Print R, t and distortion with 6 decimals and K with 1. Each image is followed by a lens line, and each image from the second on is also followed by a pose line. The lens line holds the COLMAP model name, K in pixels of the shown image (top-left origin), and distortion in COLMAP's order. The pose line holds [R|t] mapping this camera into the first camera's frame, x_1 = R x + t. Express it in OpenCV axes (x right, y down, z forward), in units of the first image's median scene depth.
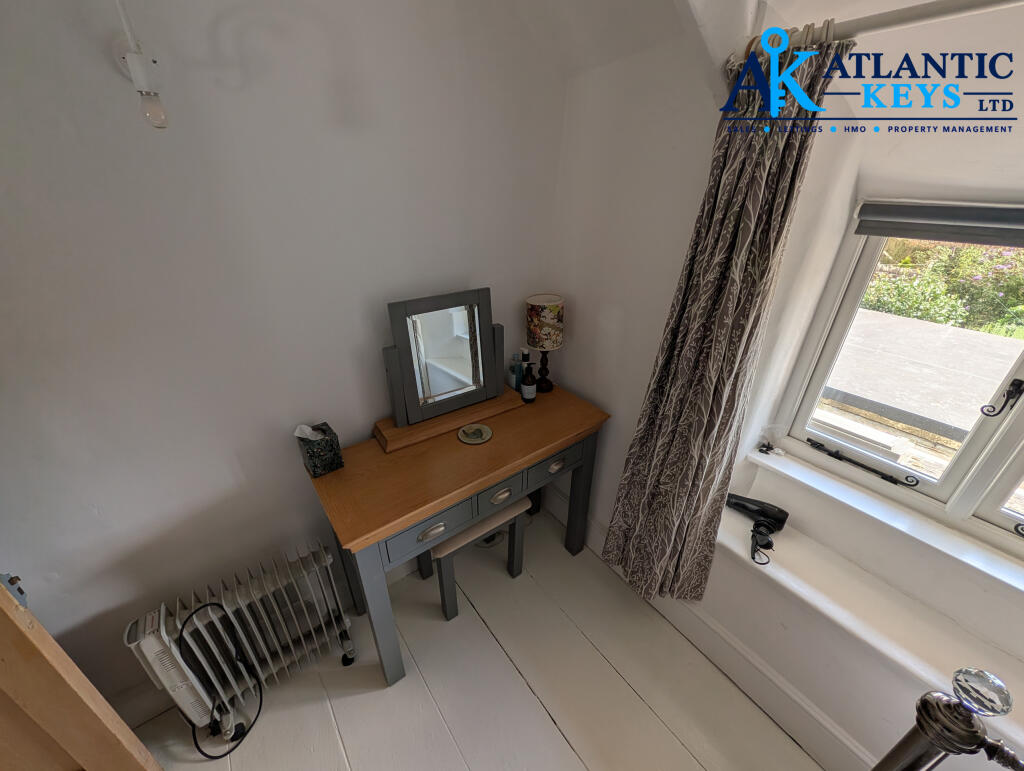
lens RADIAL K [[392.9, 0, 512.0], [0, 392.9, 385.5], [0, 0, 1]] dist [0.000289, 0.000000]
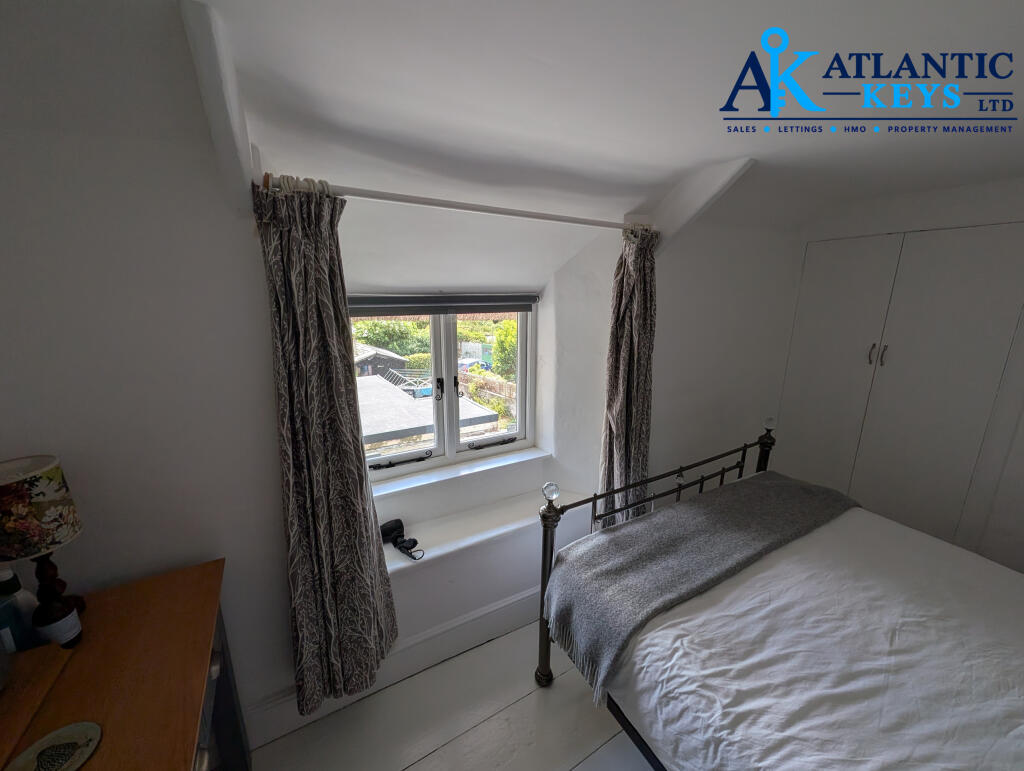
lens RADIAL K [[392.9, 0, 512.0], [0, 392.9, 385.5], [0, 0, 1]] dist [0.000289, 0.000000]
pose [[0.112617, -0.242242, 0.963658, -0.410552], [0.455612, 0.874455, 0.166574, -0.107968], [-0.883026, 0.420295, 0.208846, 0.226829]]
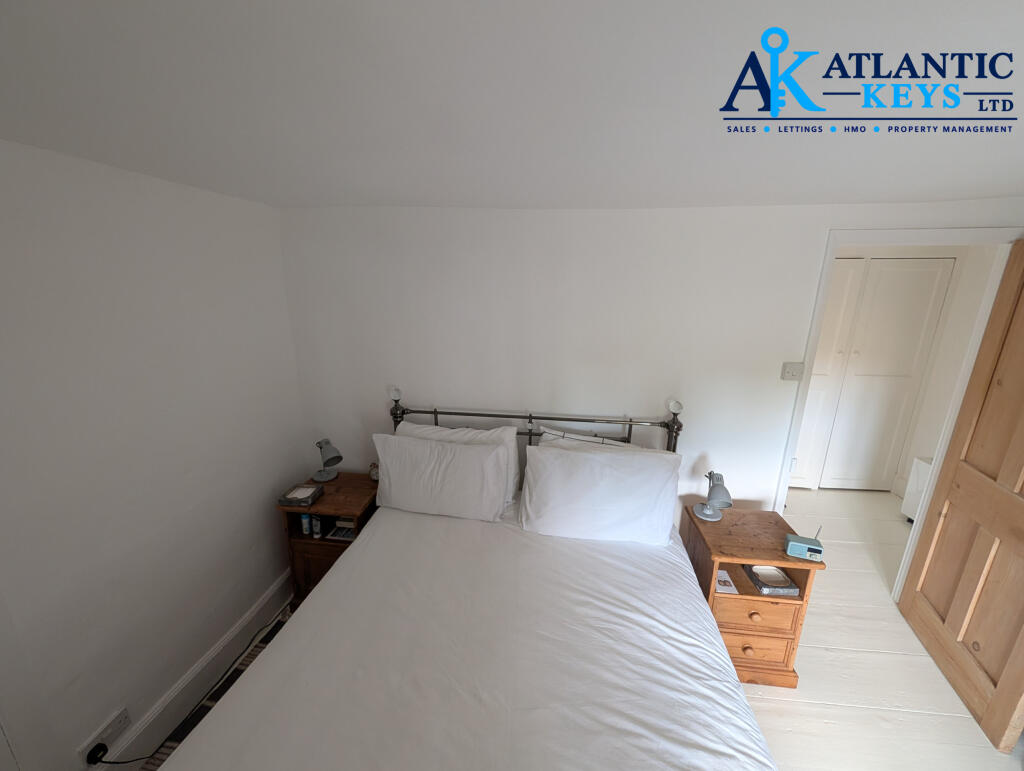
lens RADIAL K [[392.9, 0, 512.0], [0, 392.9, 385.5], [0, 0, 1]] dist [0.000289, 0.000000]
pose [[-0.688157, 0.160748, -0.707531, 0.834705], [-0.352290, 0.778462, 0.519508, -0.032914], [0.634296, 0.606759, -0.479074, -0.121101]]
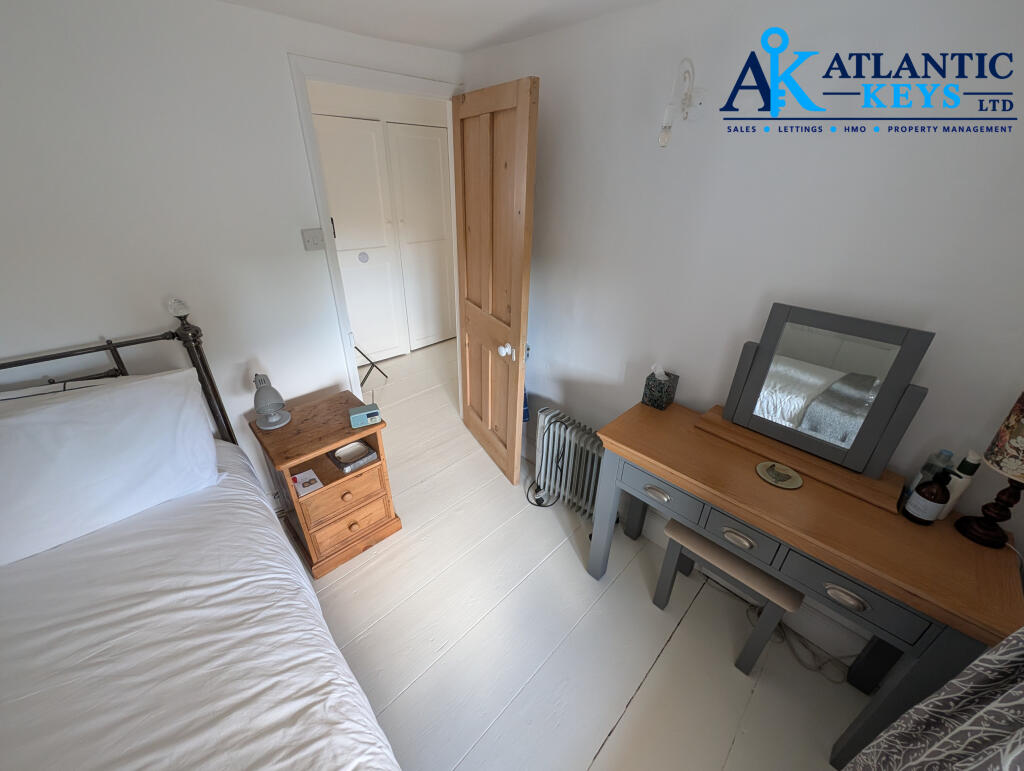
lens RADIAL K [[392.9, 0, 512.0], [0, 392.9, 385.5], [0, 0, 1]] dist [0.000289, 0.000000]
pose [[0.123205, 0.455276, -0.881785, 0.539821], [-0.475044, 0.807193, 0.350389, -0.063850], [0.871294, 0.375717, 0.315726, 0.155951]]
